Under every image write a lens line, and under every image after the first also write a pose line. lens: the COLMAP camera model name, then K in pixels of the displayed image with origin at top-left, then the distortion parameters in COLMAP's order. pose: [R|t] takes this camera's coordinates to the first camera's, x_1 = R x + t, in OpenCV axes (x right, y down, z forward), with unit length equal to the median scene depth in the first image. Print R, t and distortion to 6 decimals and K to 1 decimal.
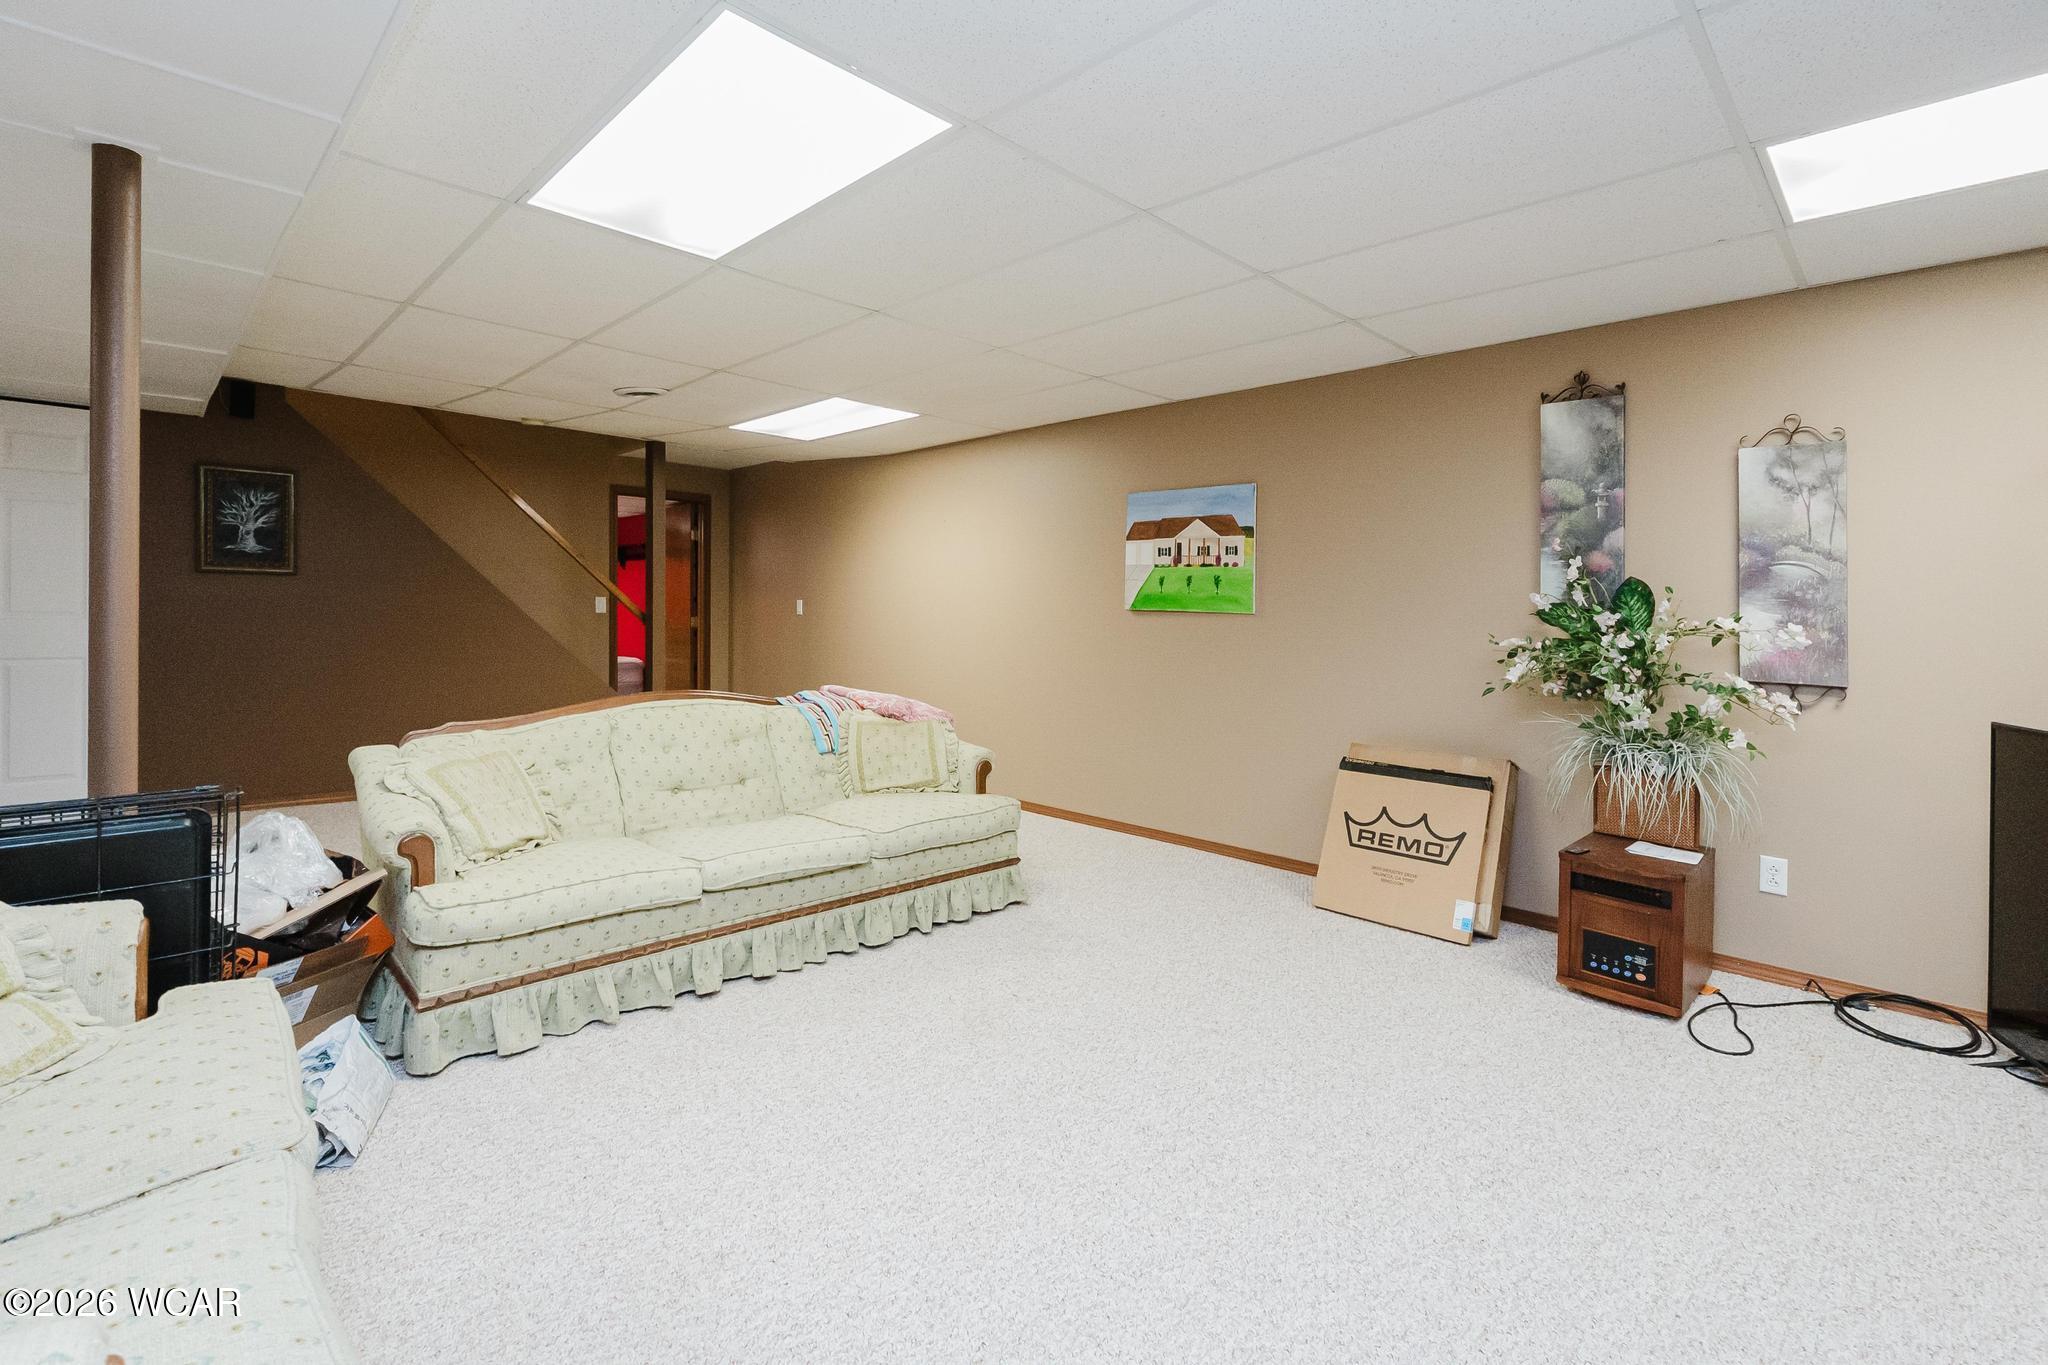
lens RADIAL K [[917.8, 0, 1018.5], [0, 917.8, 625.7], [0, 0, 1]] dist [-0.011217, -0.000355]
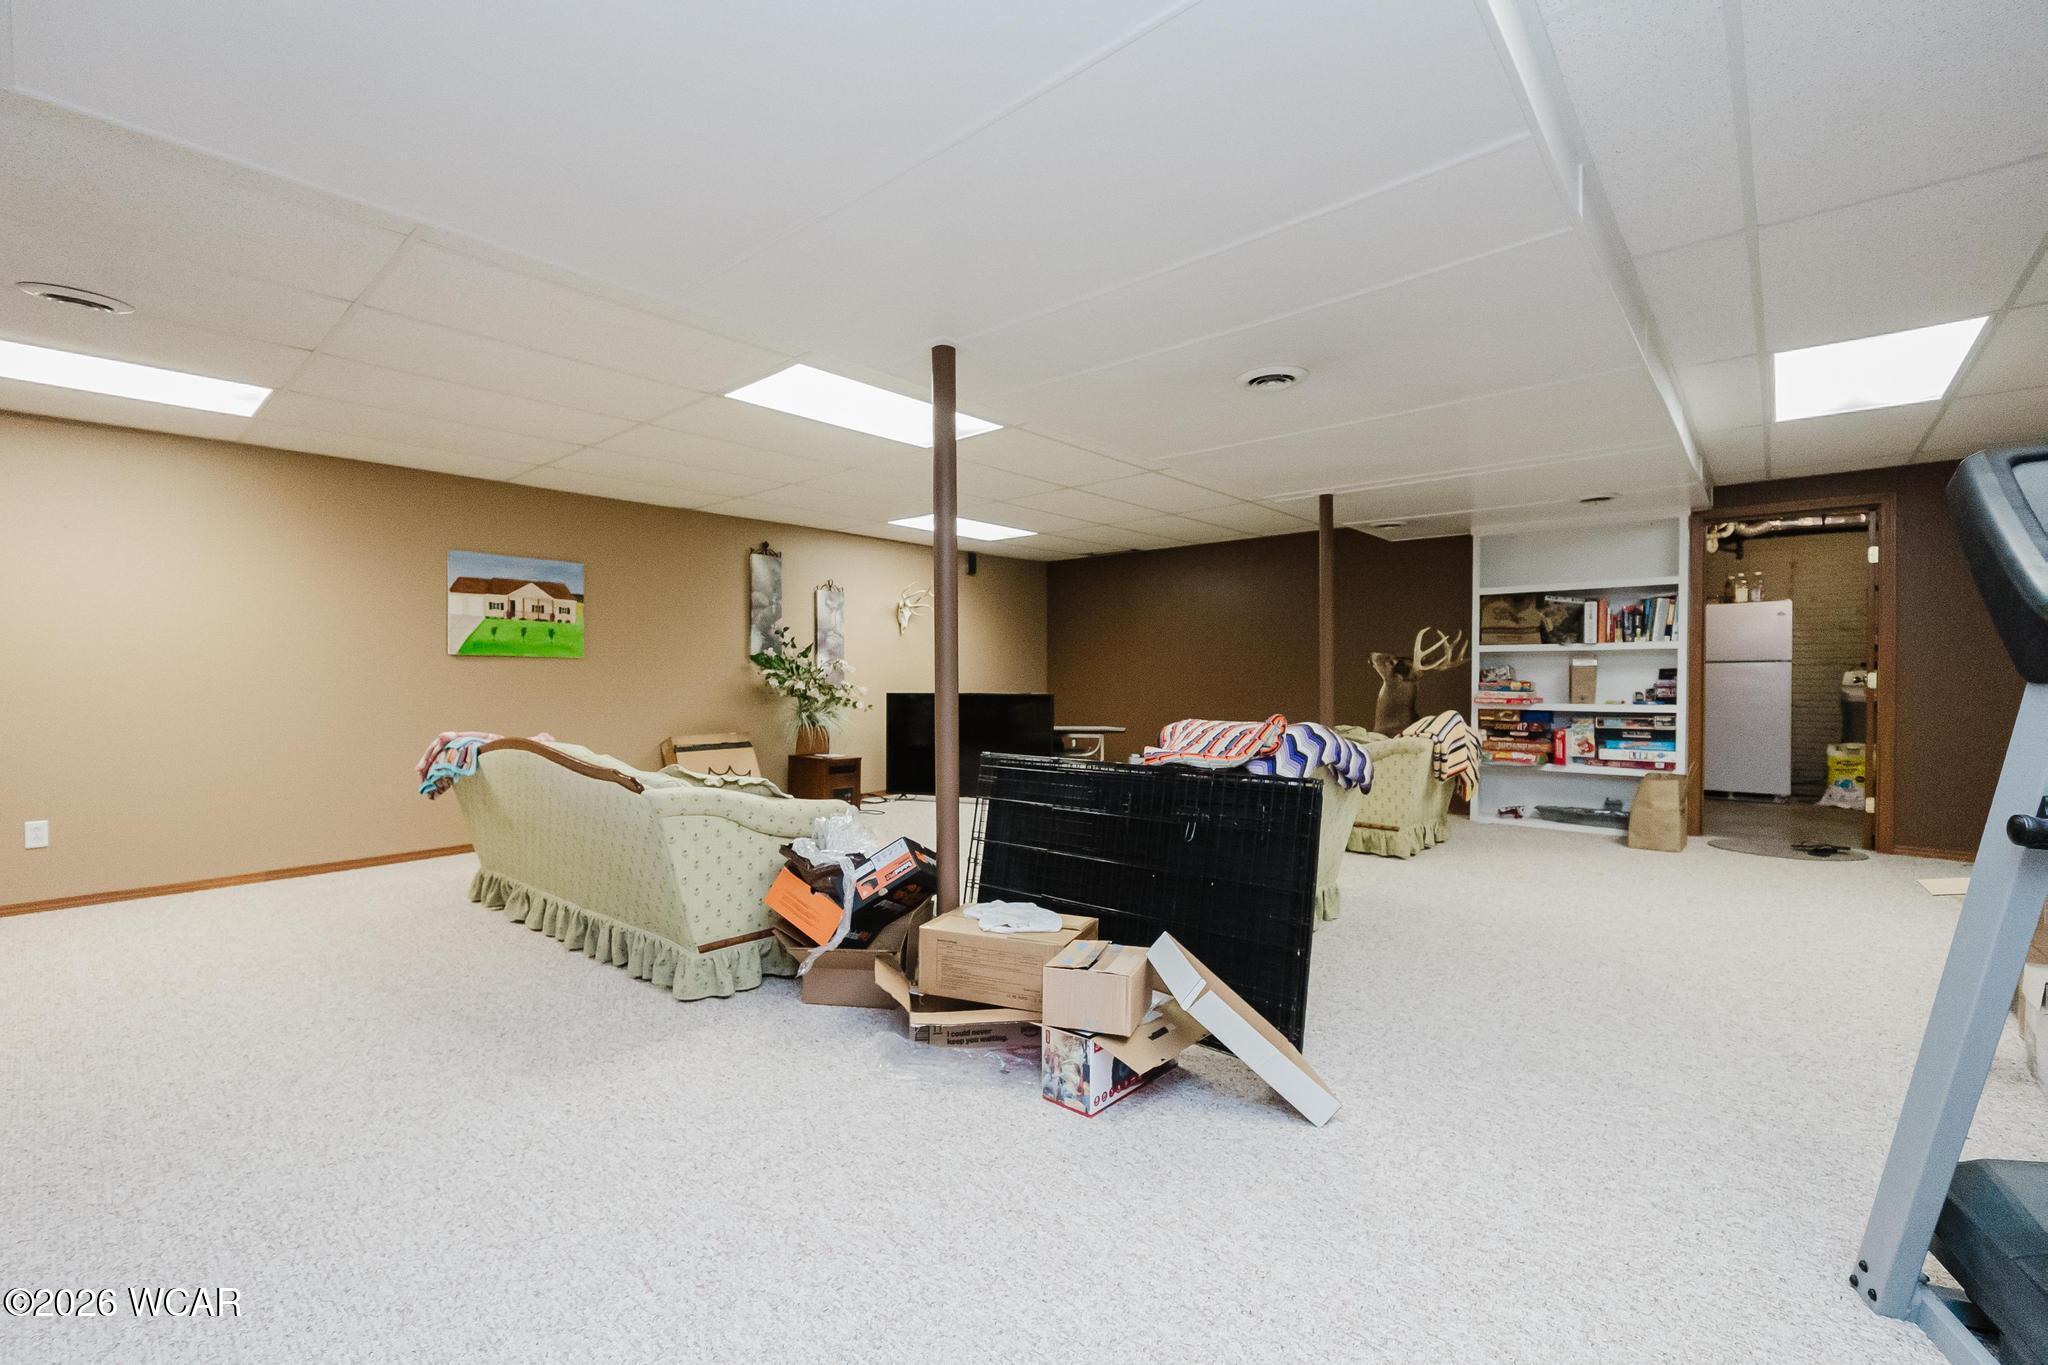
lens RADIAL K [[892.1, 0, 1024.0], [0, 892.1, 682.5], [0, 0, 1]] dist [-0.006873, -0.000994]
pose [[-0.084609, -0.031787, 0.995907, -1.107356], [0.011380, 0.999395, 0.032866, -0.012217], [-0.996349, 0.014114, -0.084196, 0.437860]]
